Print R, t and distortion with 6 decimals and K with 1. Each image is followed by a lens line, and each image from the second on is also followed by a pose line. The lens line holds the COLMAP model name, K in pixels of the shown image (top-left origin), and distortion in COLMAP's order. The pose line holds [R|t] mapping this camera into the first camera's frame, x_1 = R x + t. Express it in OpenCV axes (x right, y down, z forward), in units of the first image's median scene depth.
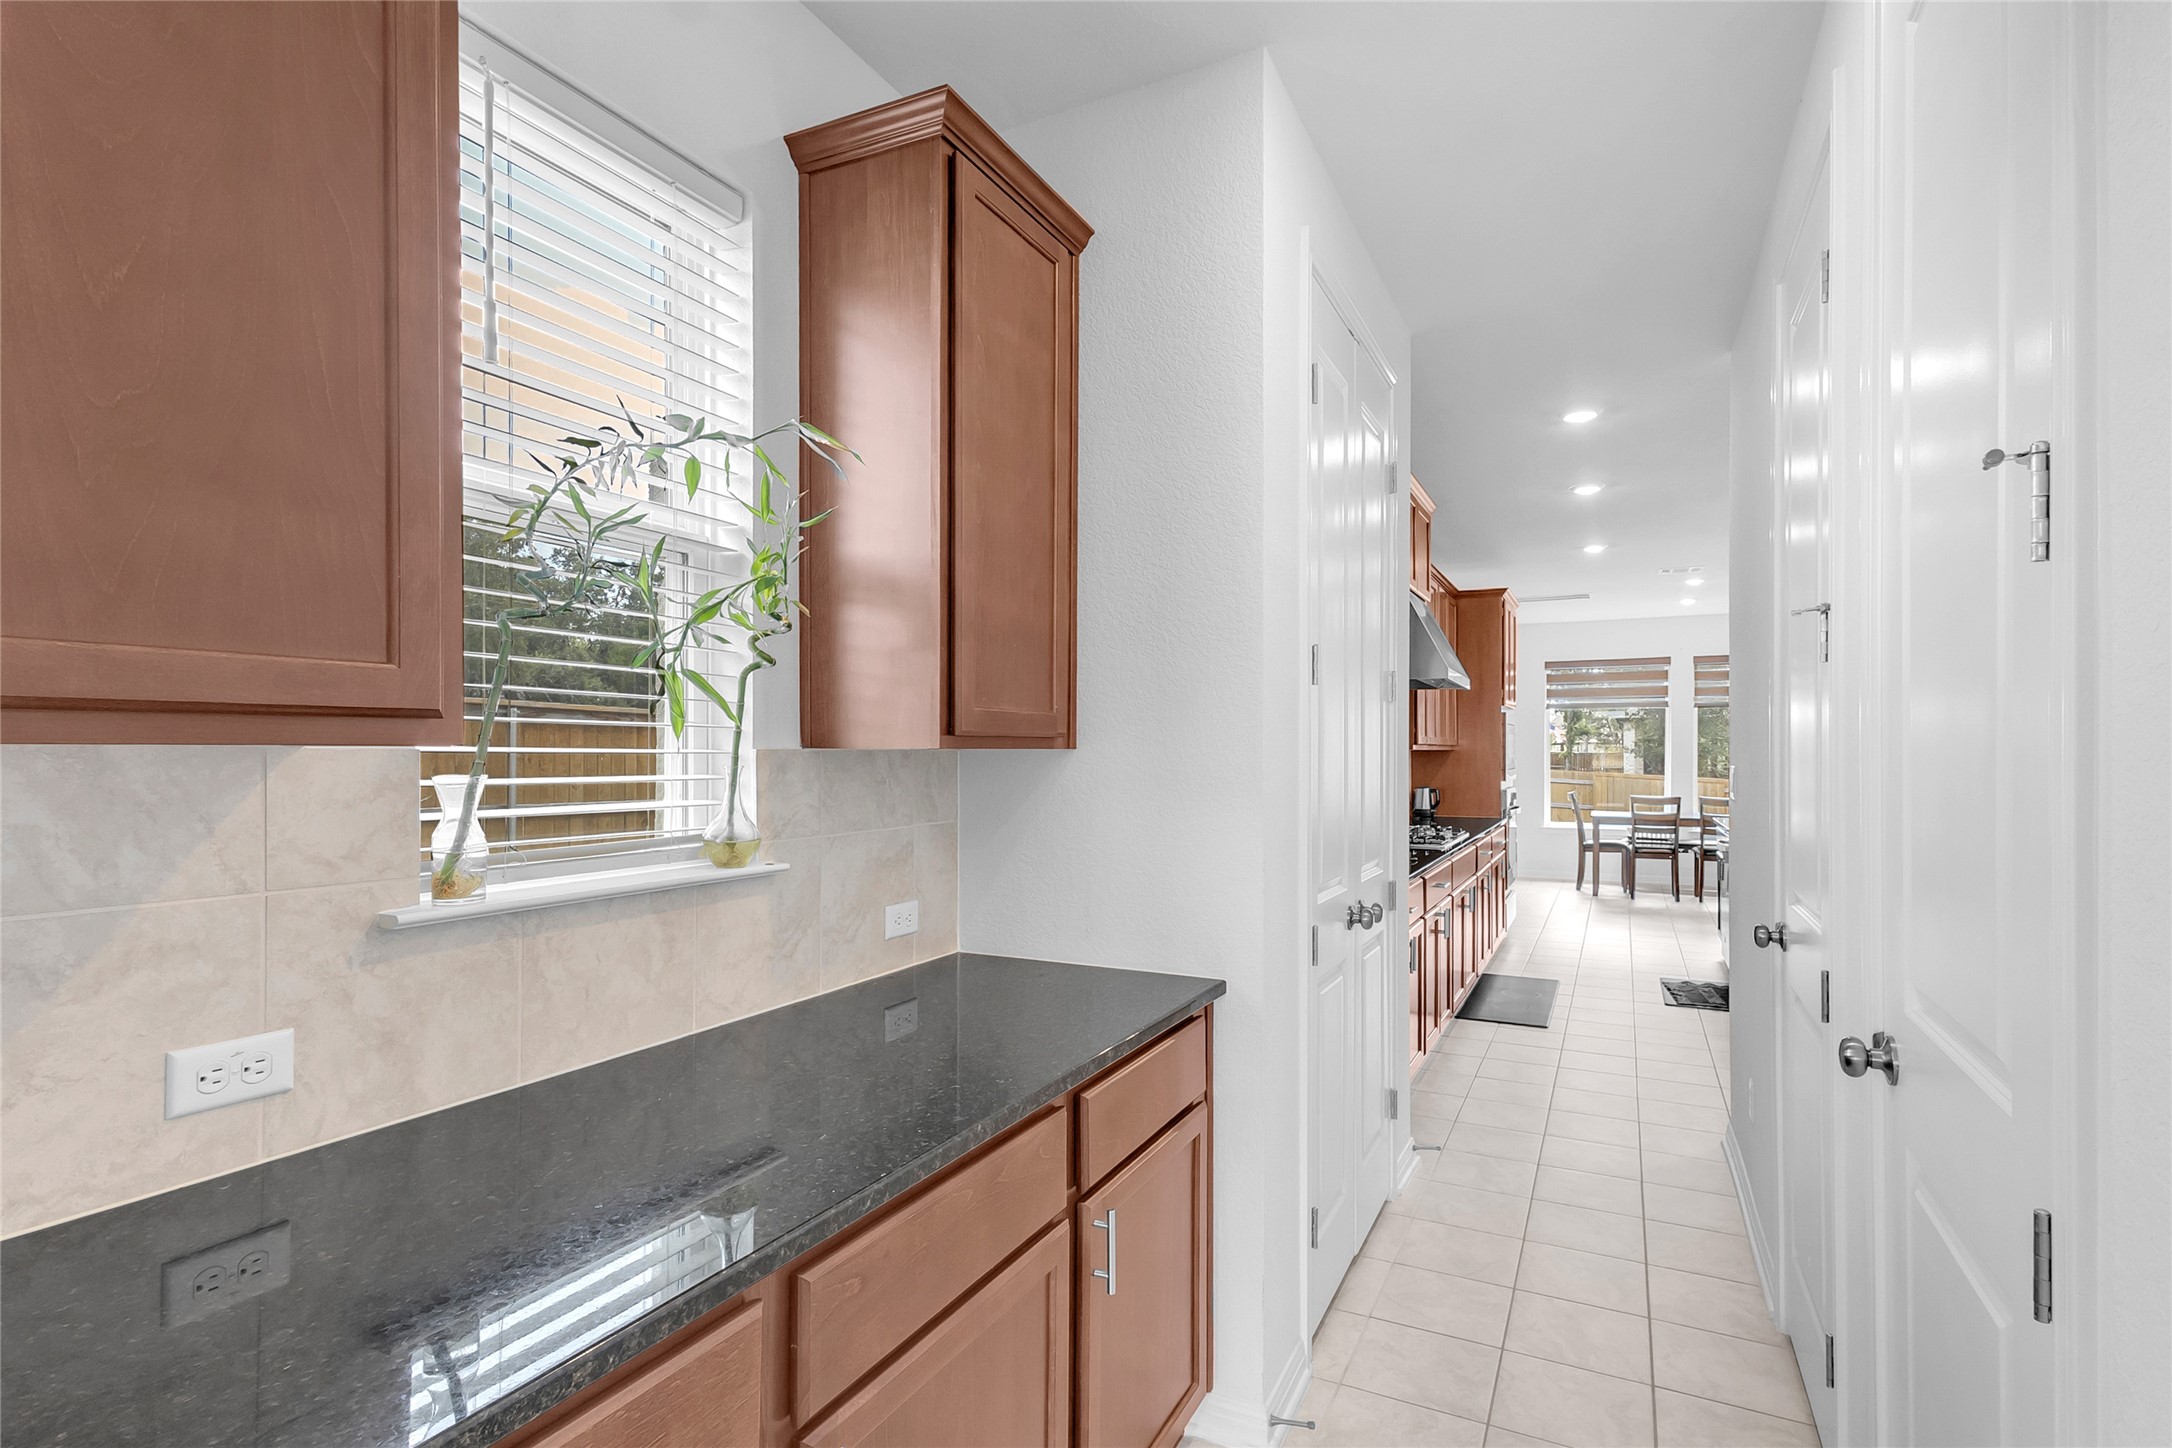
lens RADIAL K [[1038.5, 0, 1093.7], [0, 1038.5, 753.0], [0, 0, 1]] dist [0.022289, -0.000643]
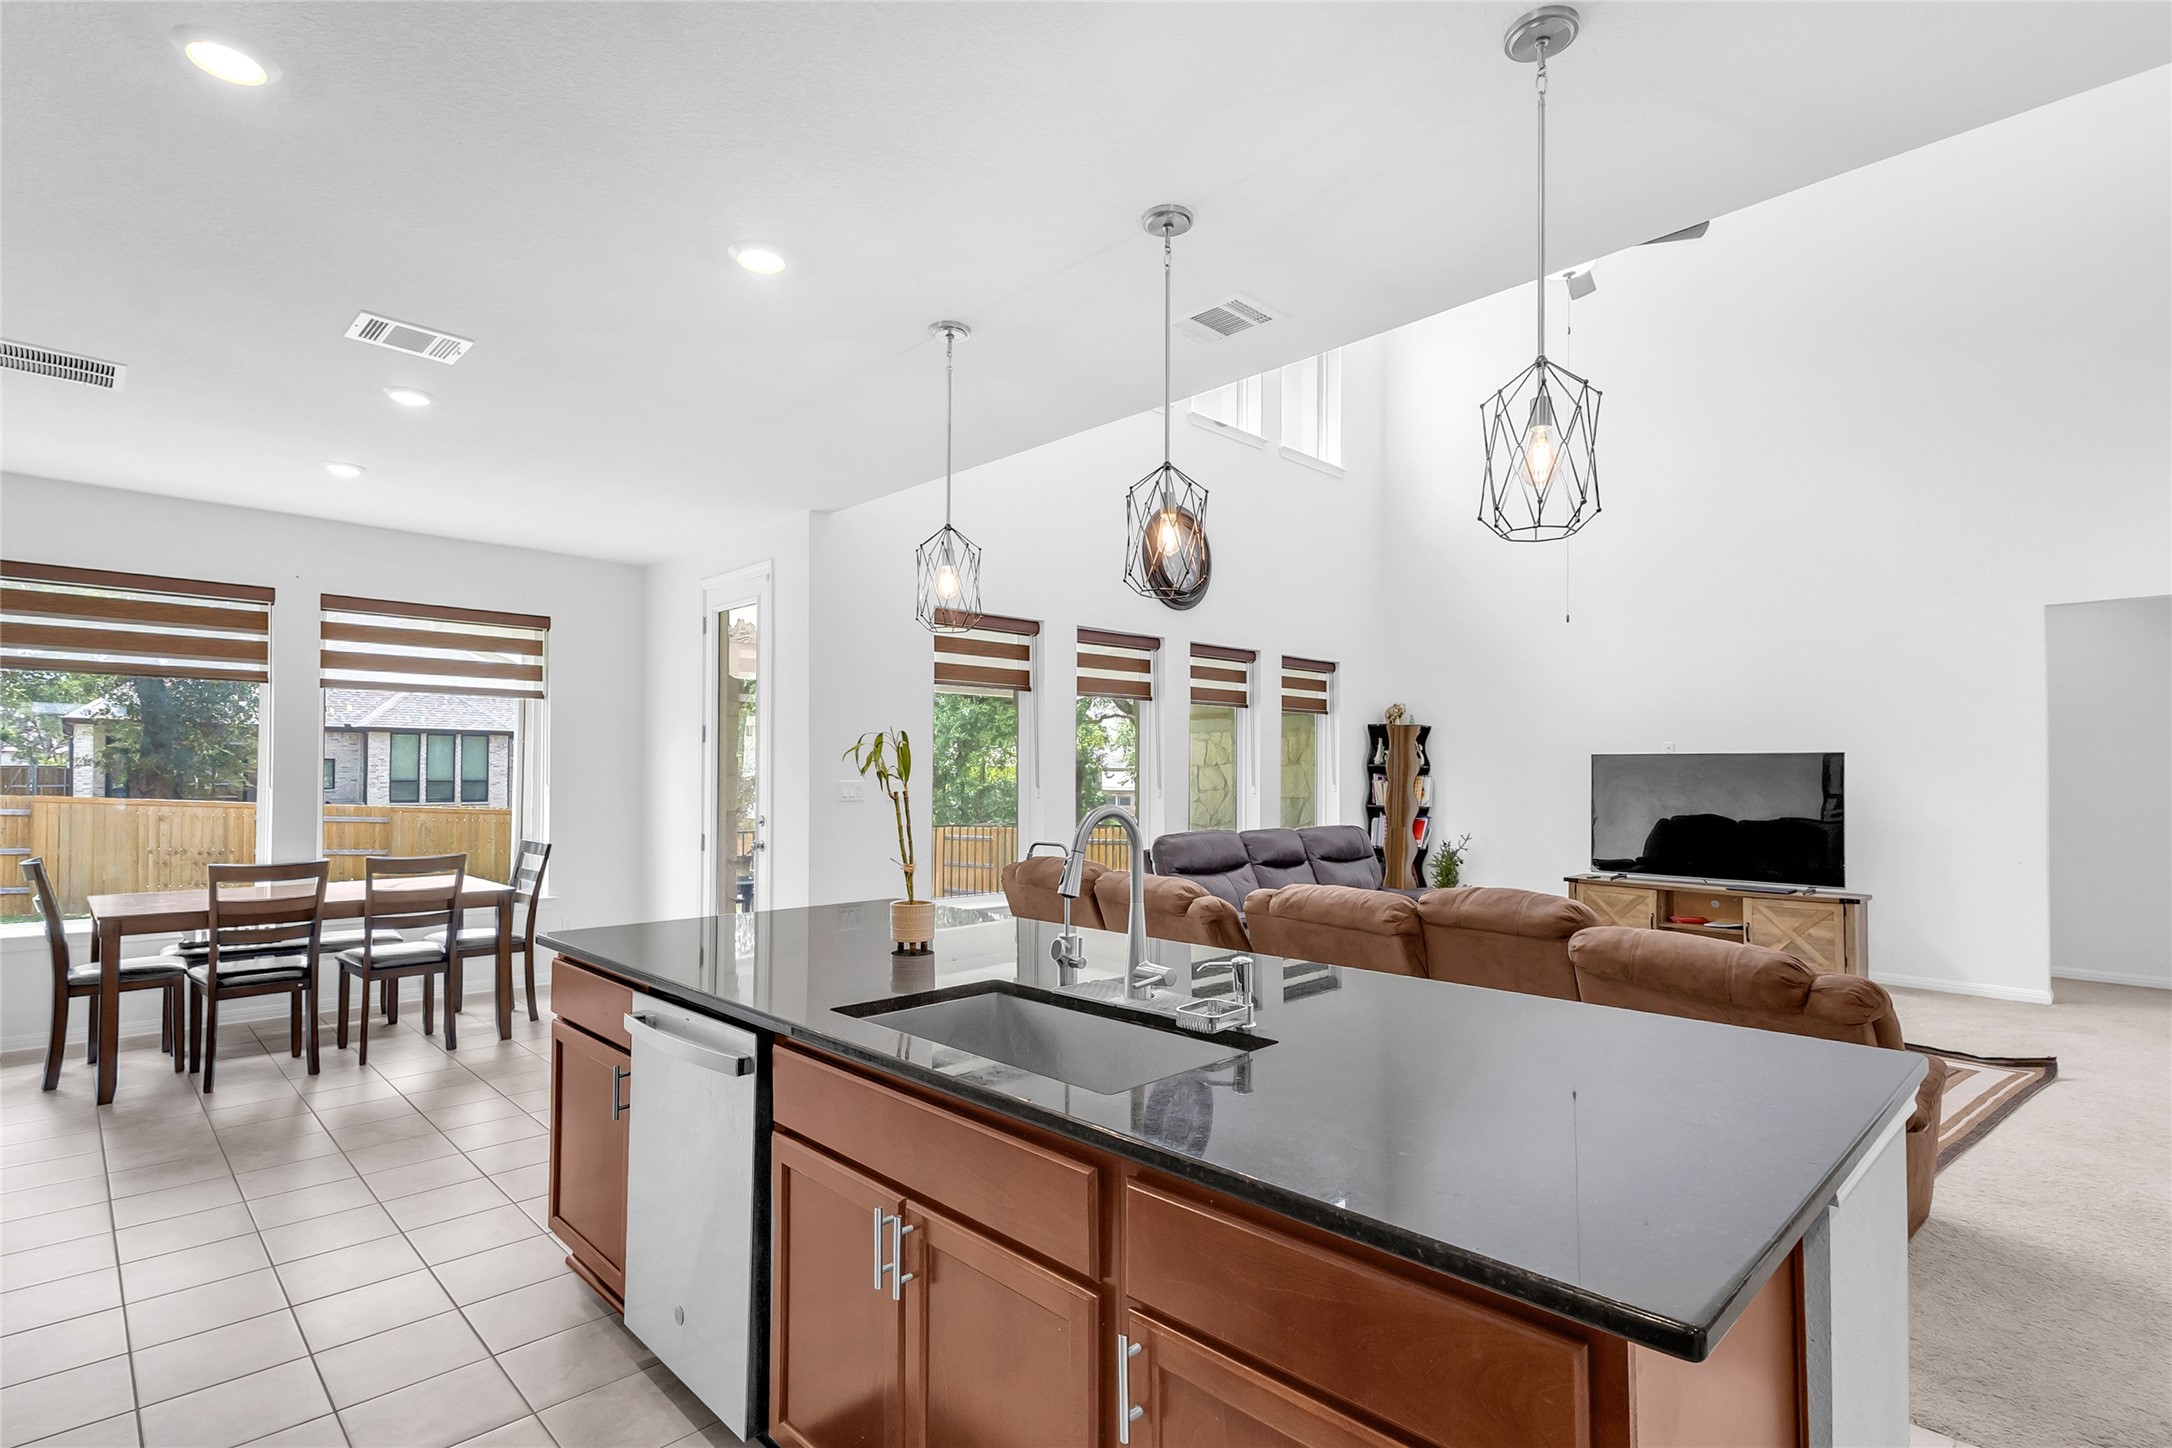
lens RADIAL K [[1038.5, 0, 1089.5], [0, 1038.5, 766.5], [0, 0, 1]] dist [0.022289, -0.000643]
pose [[0.322802, 0.009182, 0.946422, 0.191884], [-0.007383, 0.999947, -0.007183, -0.000952], [-0.946438, -0.004669, 0.322852, 0.462949]]
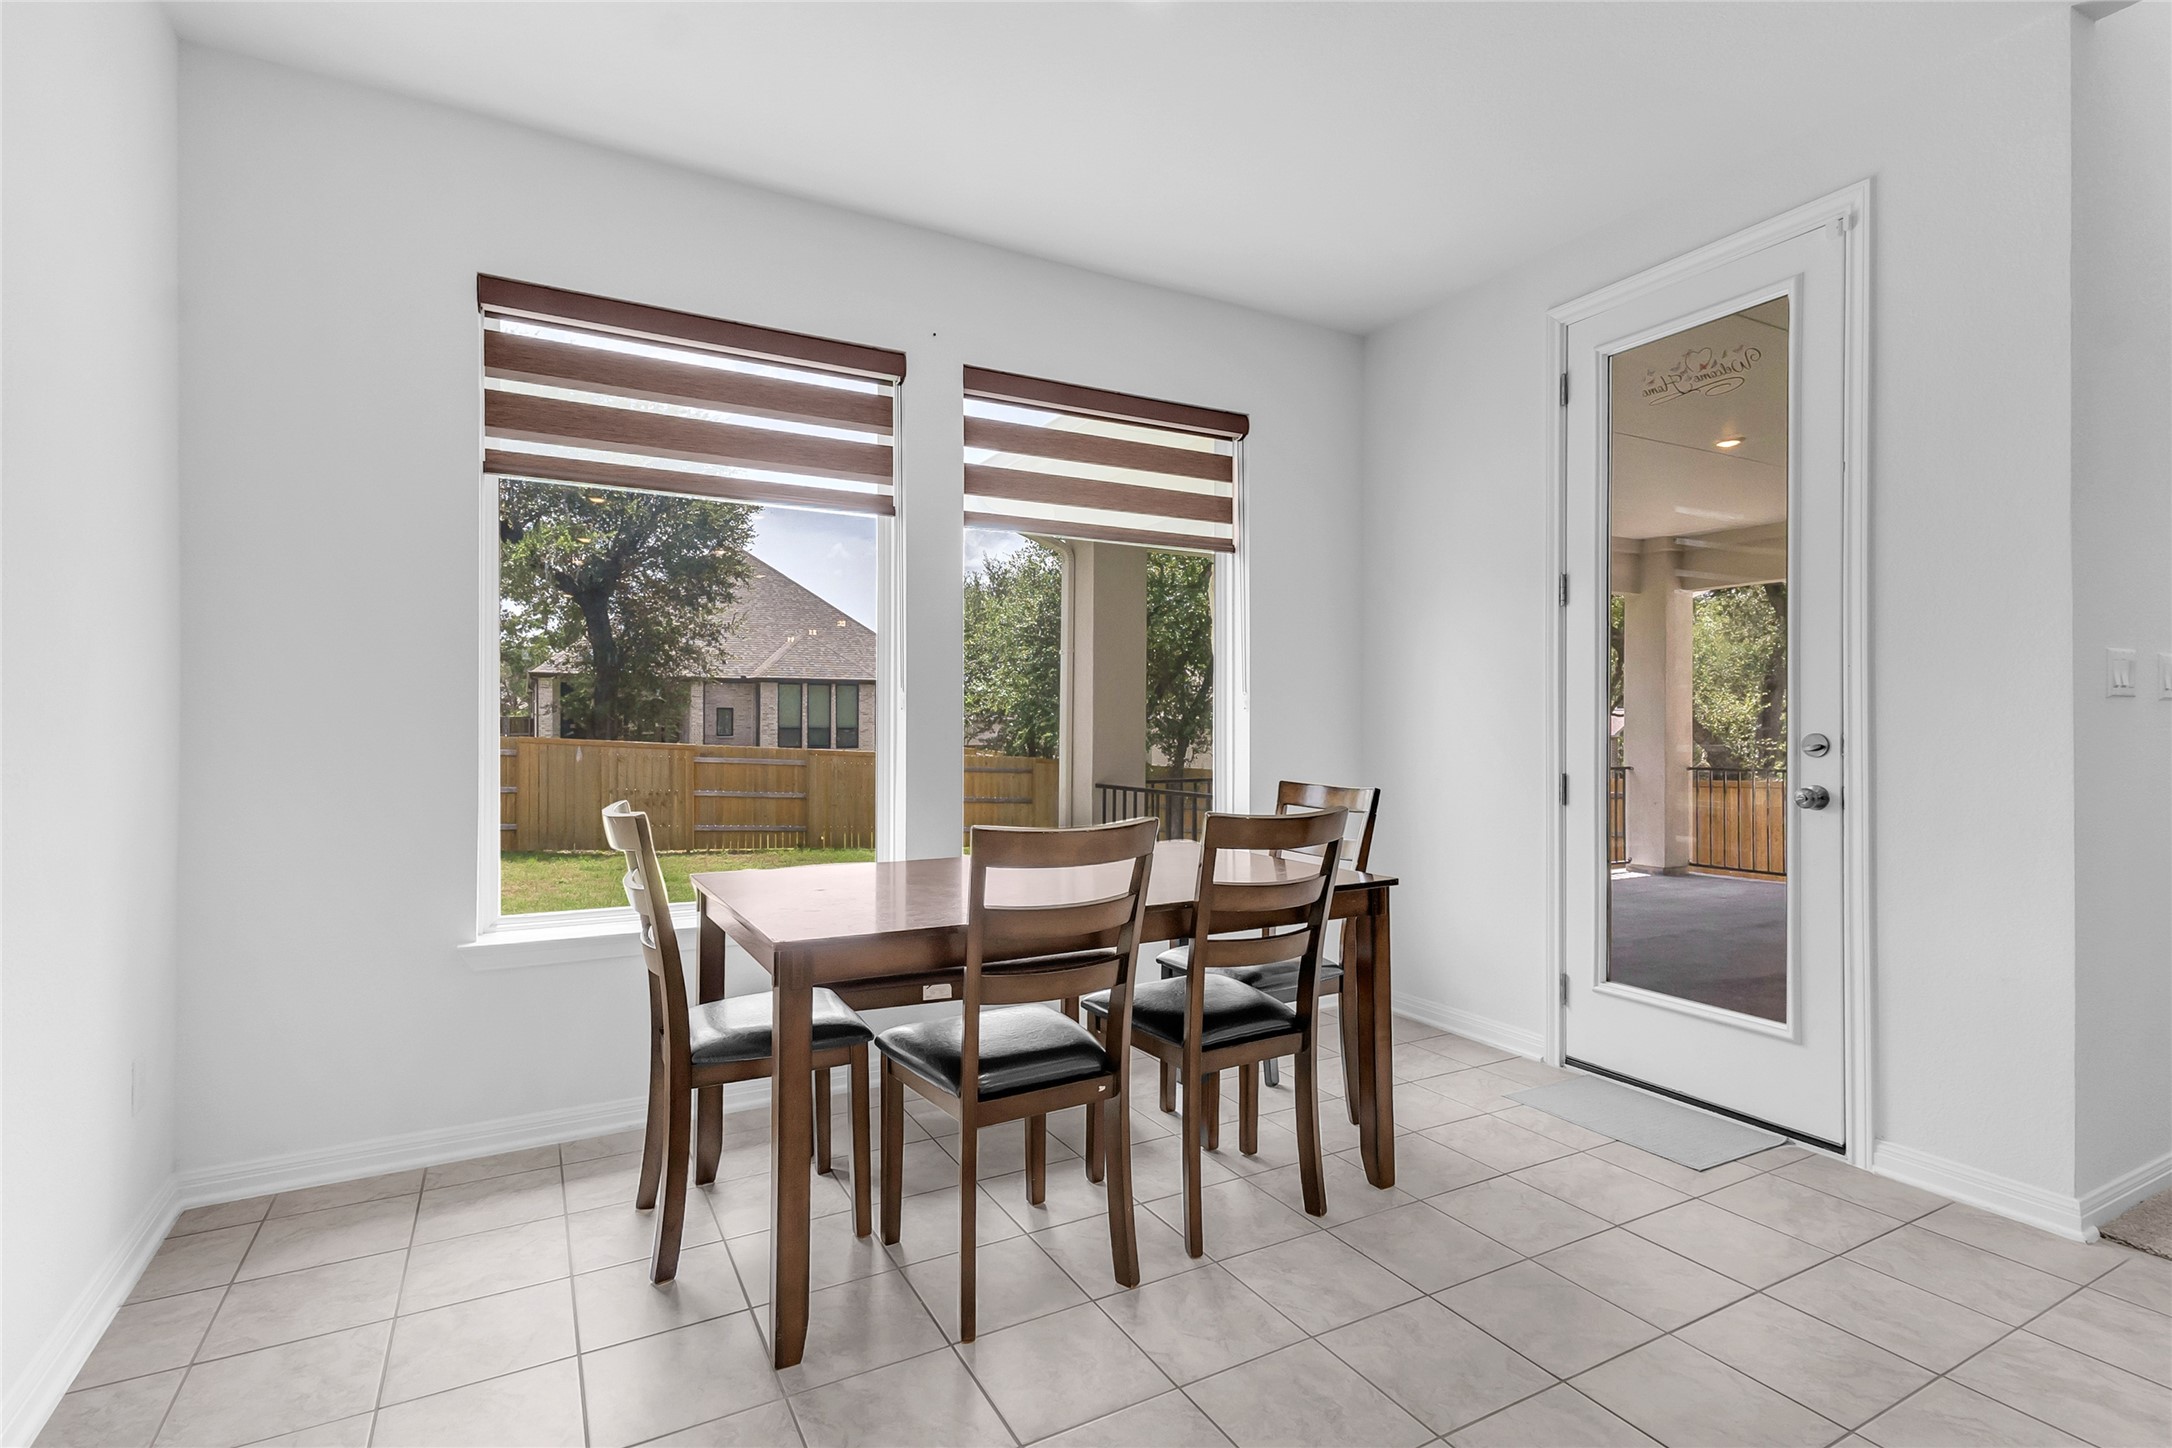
lens RADIAL K [[1038.5, 0, 1103.1], [0, 1038.5, 753.6], [0, 0, 1]] dist [0.022289, -0.000643]
pose [[0.557295, -0.022293, 0.830015, 0.341344], [-0.002914, 0.999581, 0.028804, 0.020818], [-0.830309, -0.018471, 0.556997, 0.820622]]
